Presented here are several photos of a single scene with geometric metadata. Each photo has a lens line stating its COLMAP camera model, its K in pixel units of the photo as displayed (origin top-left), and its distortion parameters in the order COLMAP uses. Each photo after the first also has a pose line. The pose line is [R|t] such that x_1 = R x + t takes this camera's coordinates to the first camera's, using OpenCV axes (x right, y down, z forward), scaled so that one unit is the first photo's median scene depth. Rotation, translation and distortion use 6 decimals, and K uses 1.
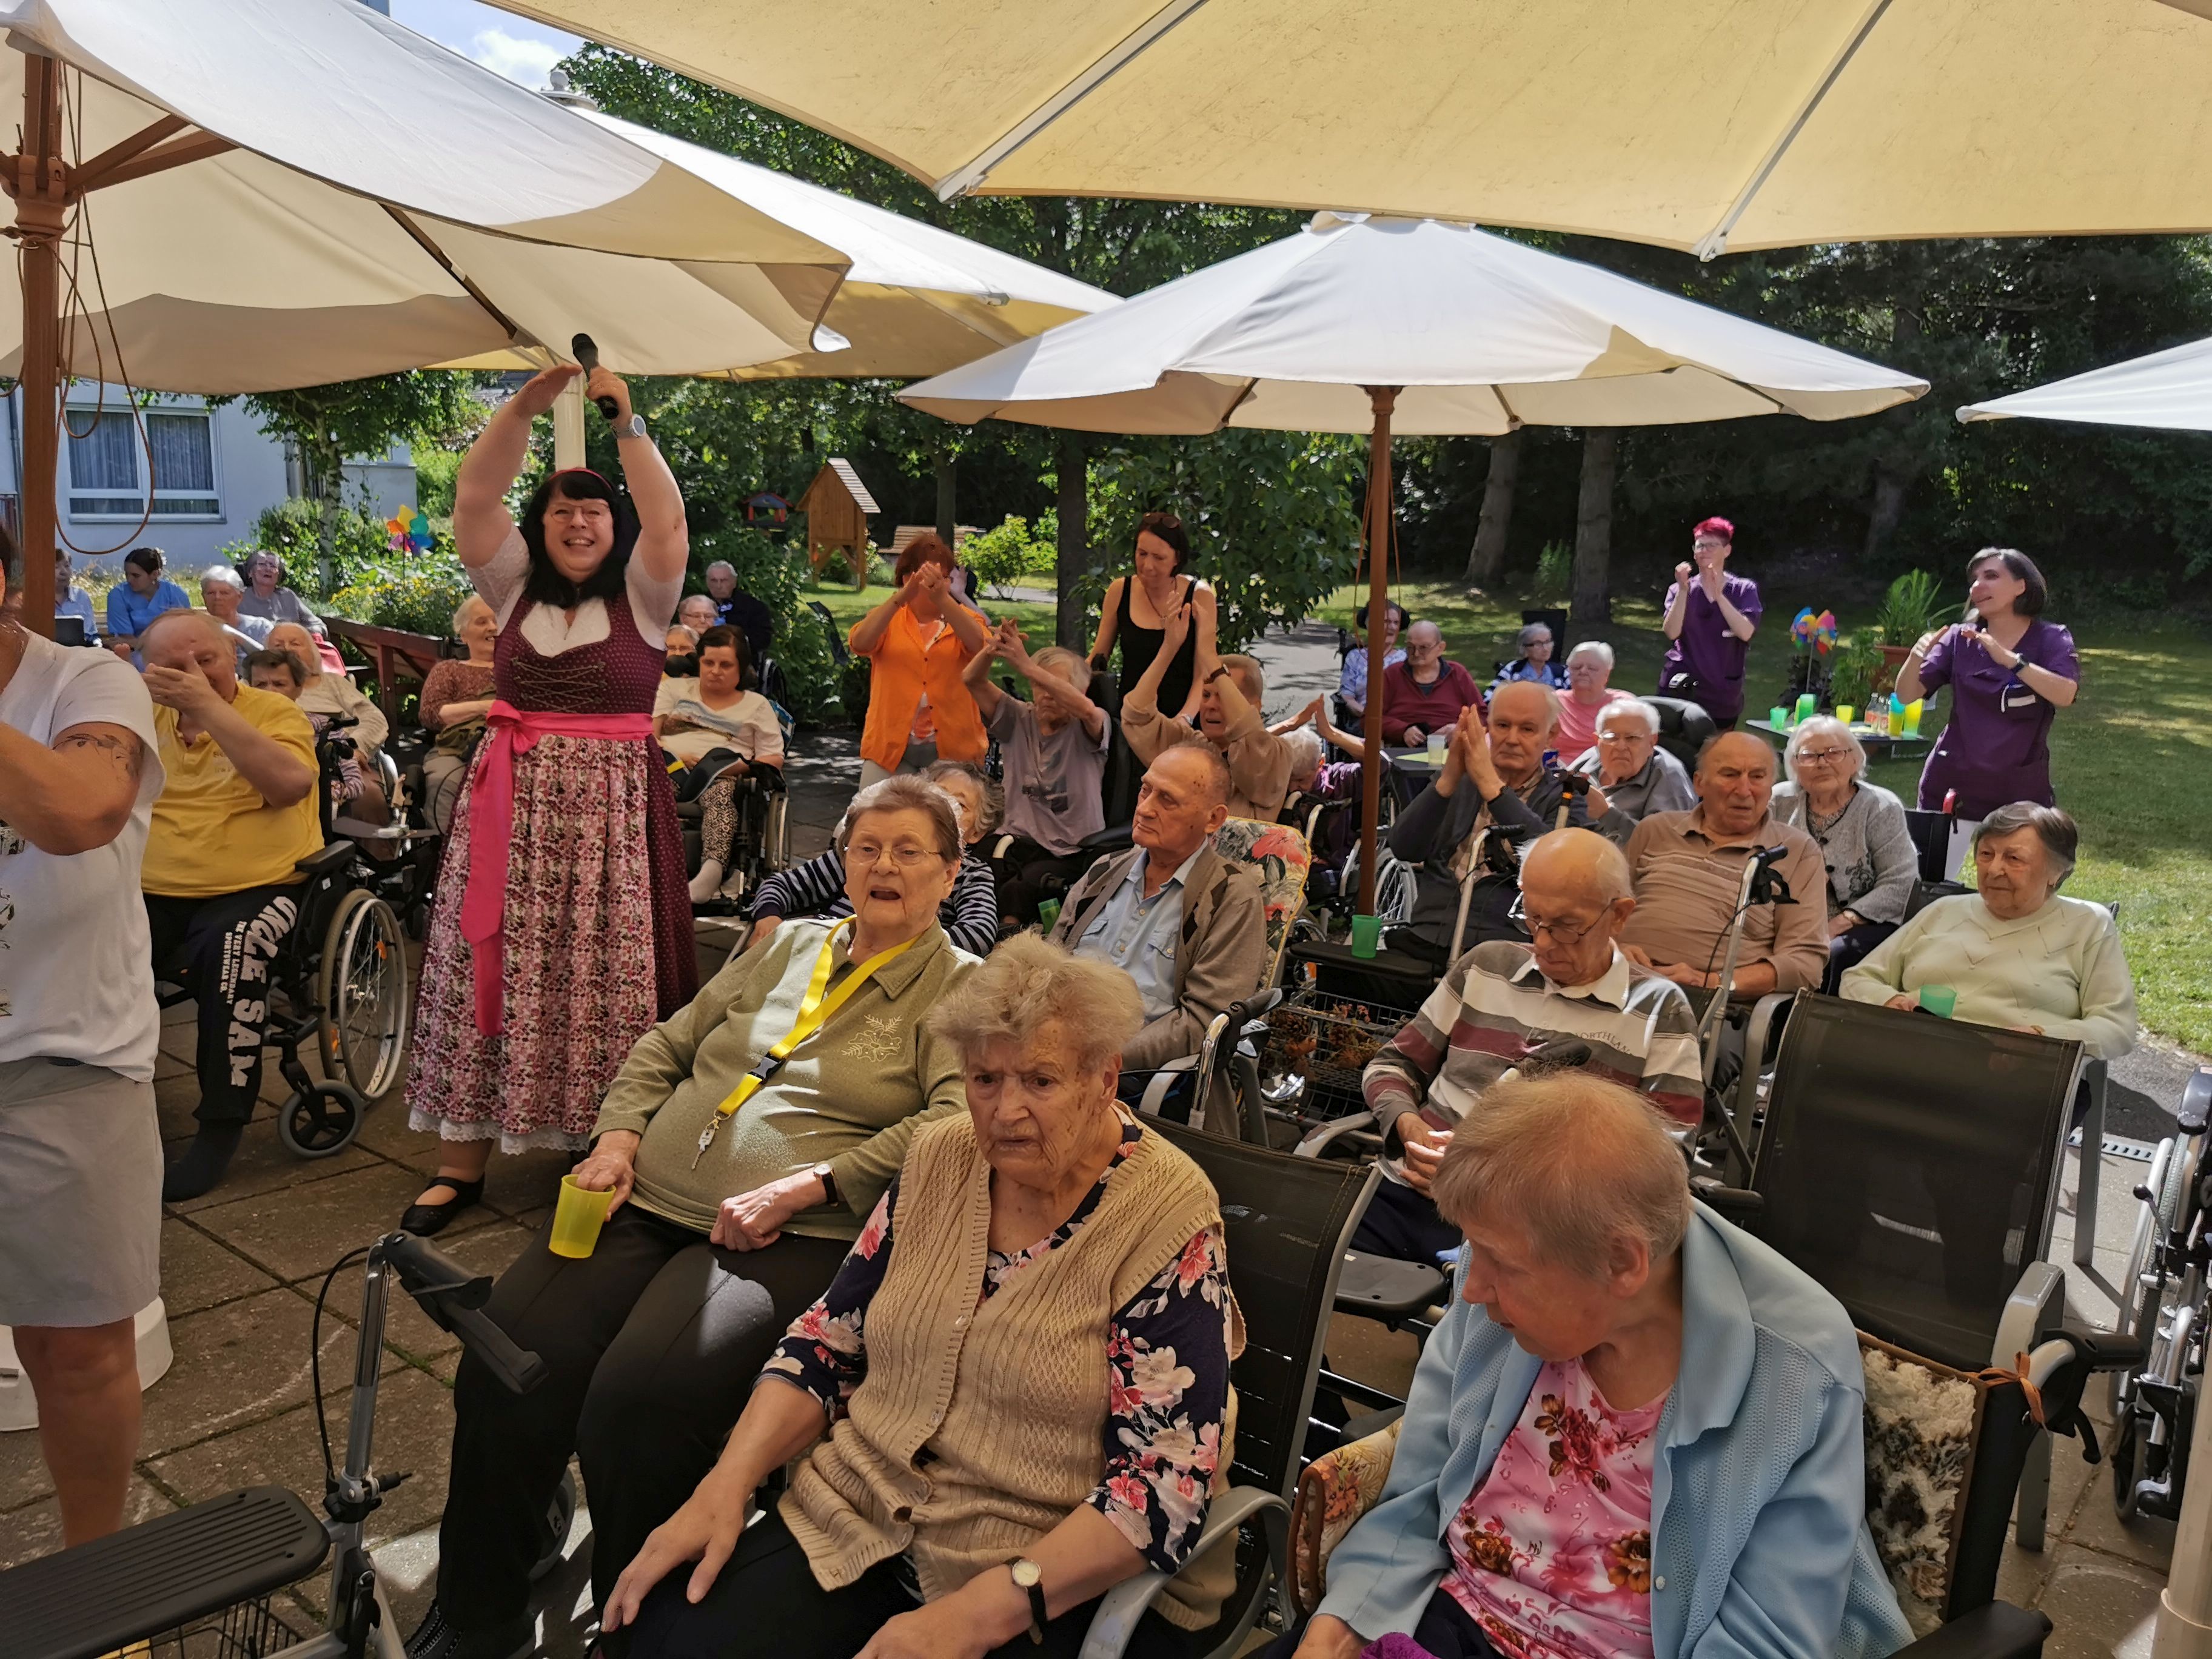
lens RADIAL K [[1715.5, 0, 1106.9], [0, 1715.5, 819.3], [0, 0, 1]] dist [0.045895, -0.062151]
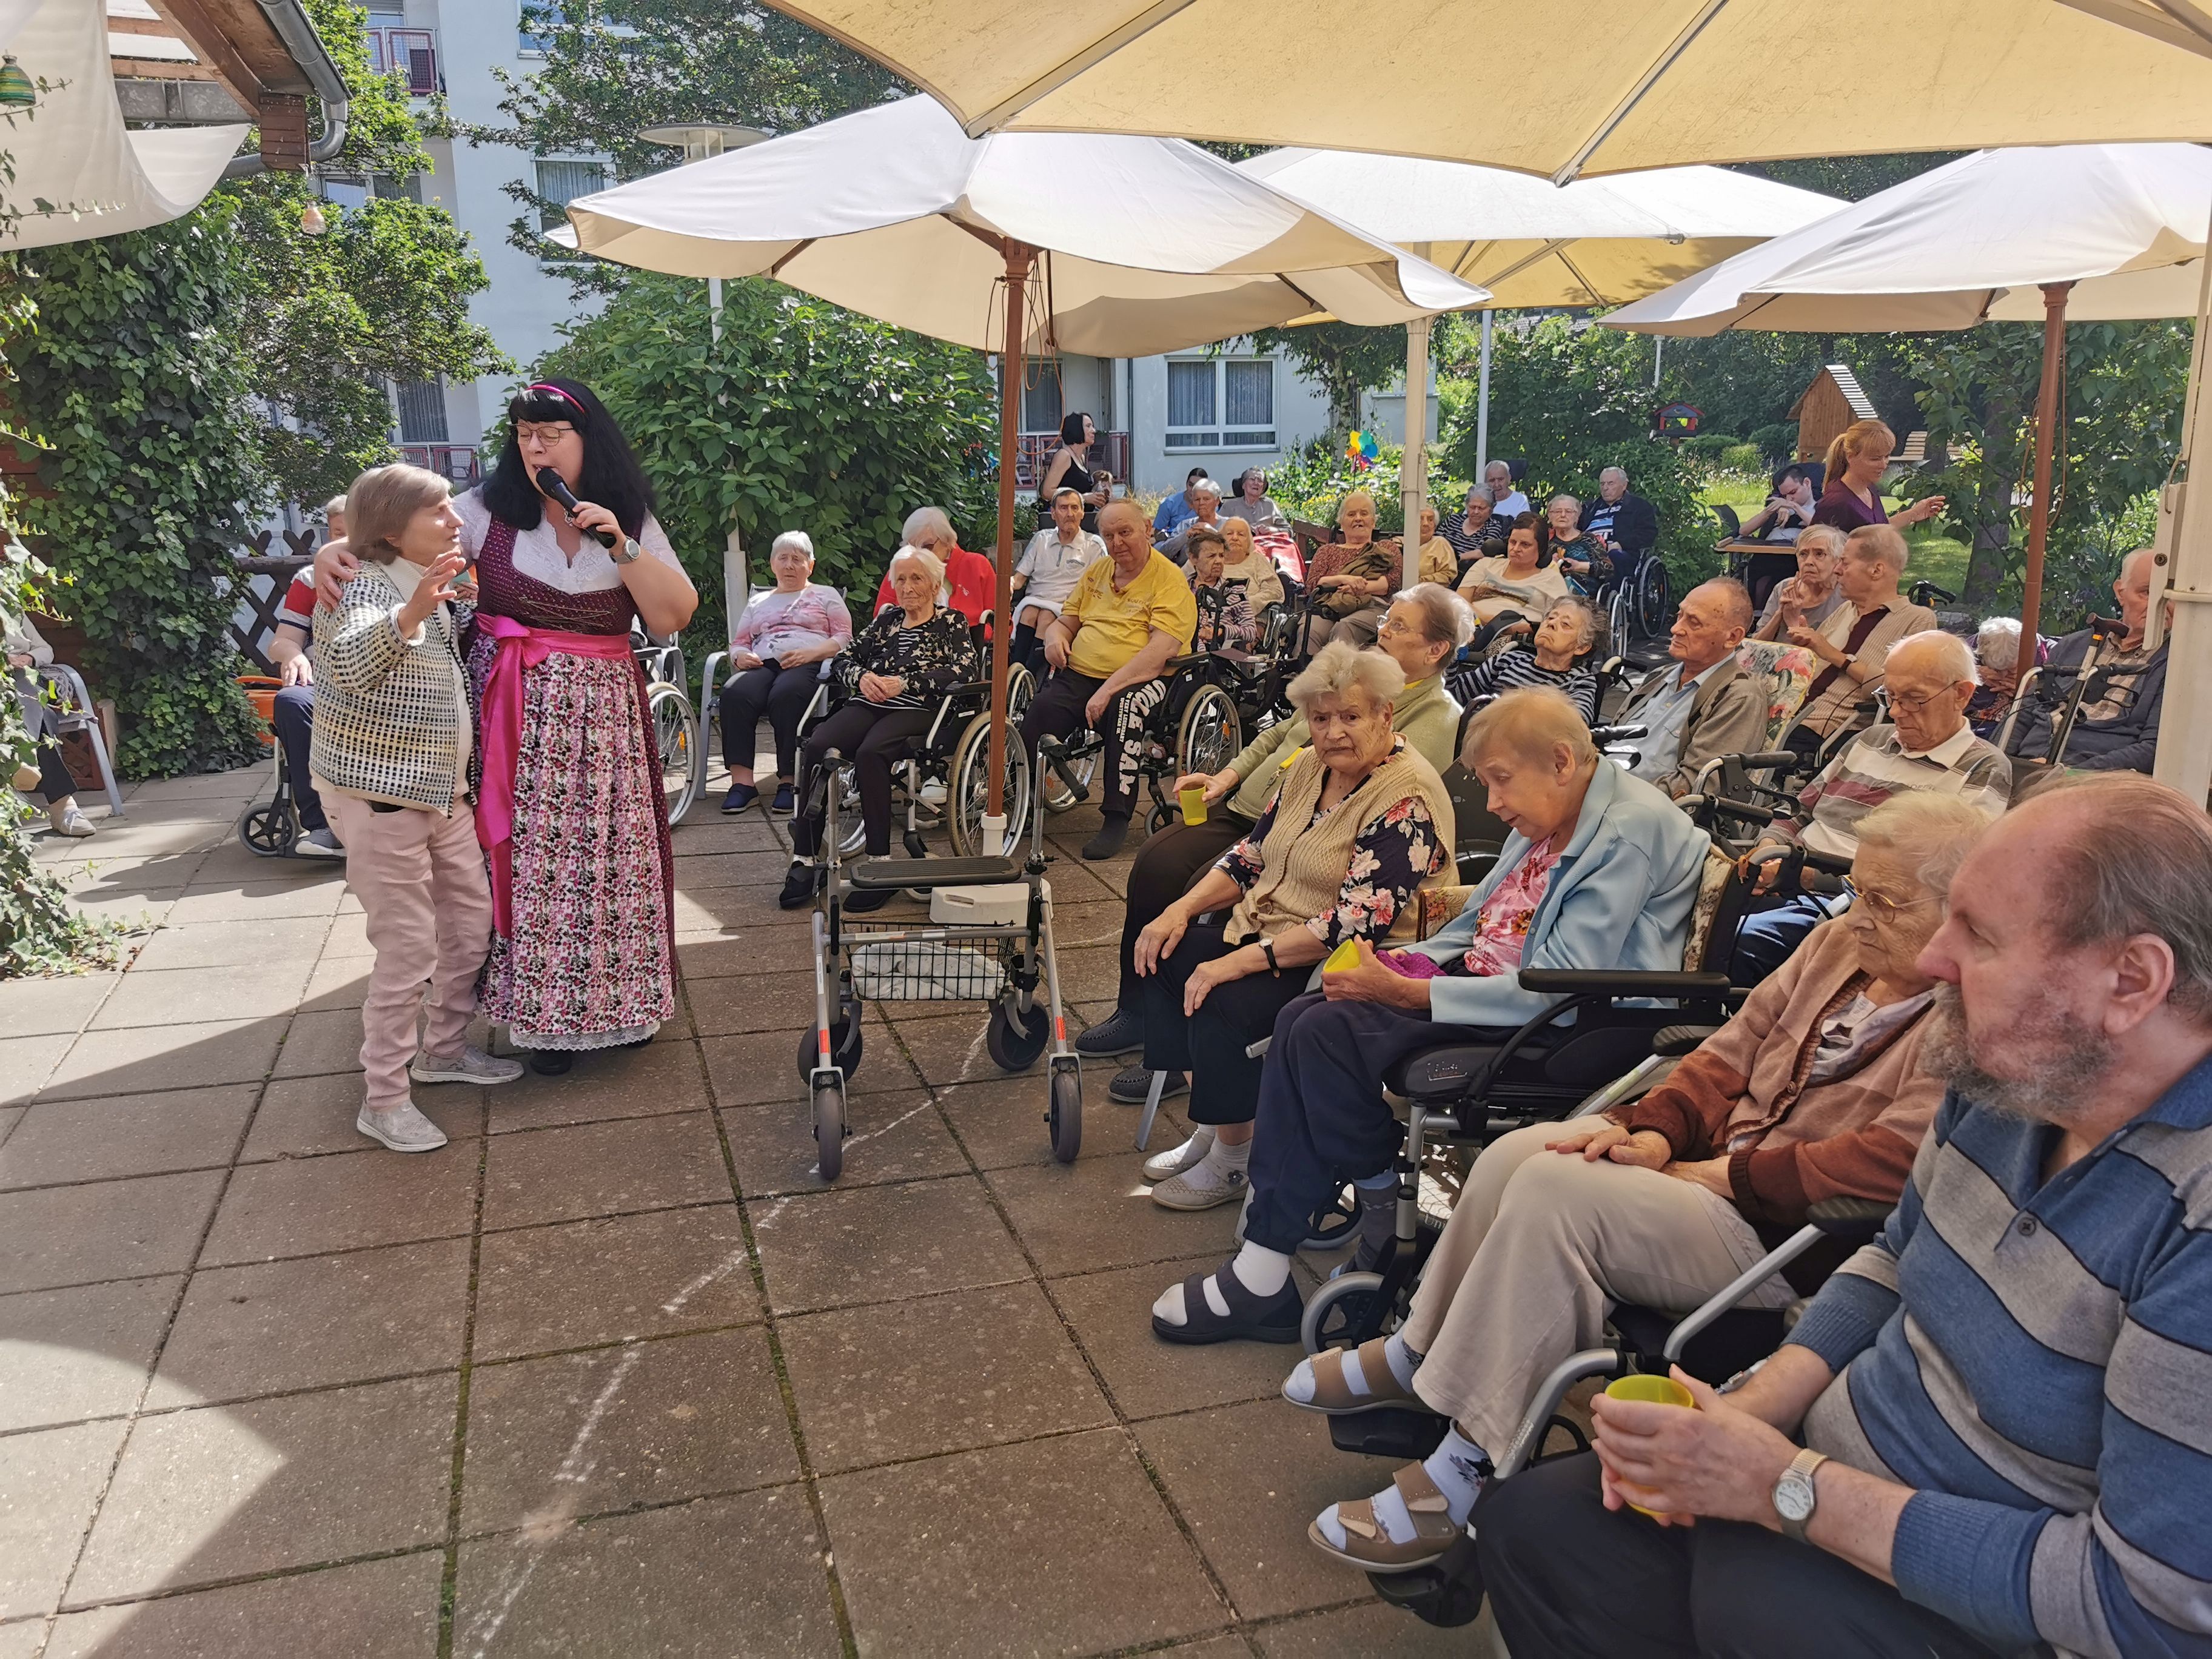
lens RADIAL K [[1710.5, 0, 1101.2], [0, 1710.5, 820.9], [0, 0, 1]] dist [0.059447, -0.078141]
pose [[0.832843, 0.090314, -0.546091, 0.397176], [-0.065338, 0.995742, 0.065032, 0.086260], [0.549639, -0.018481, 0.835198, -0.380152]]
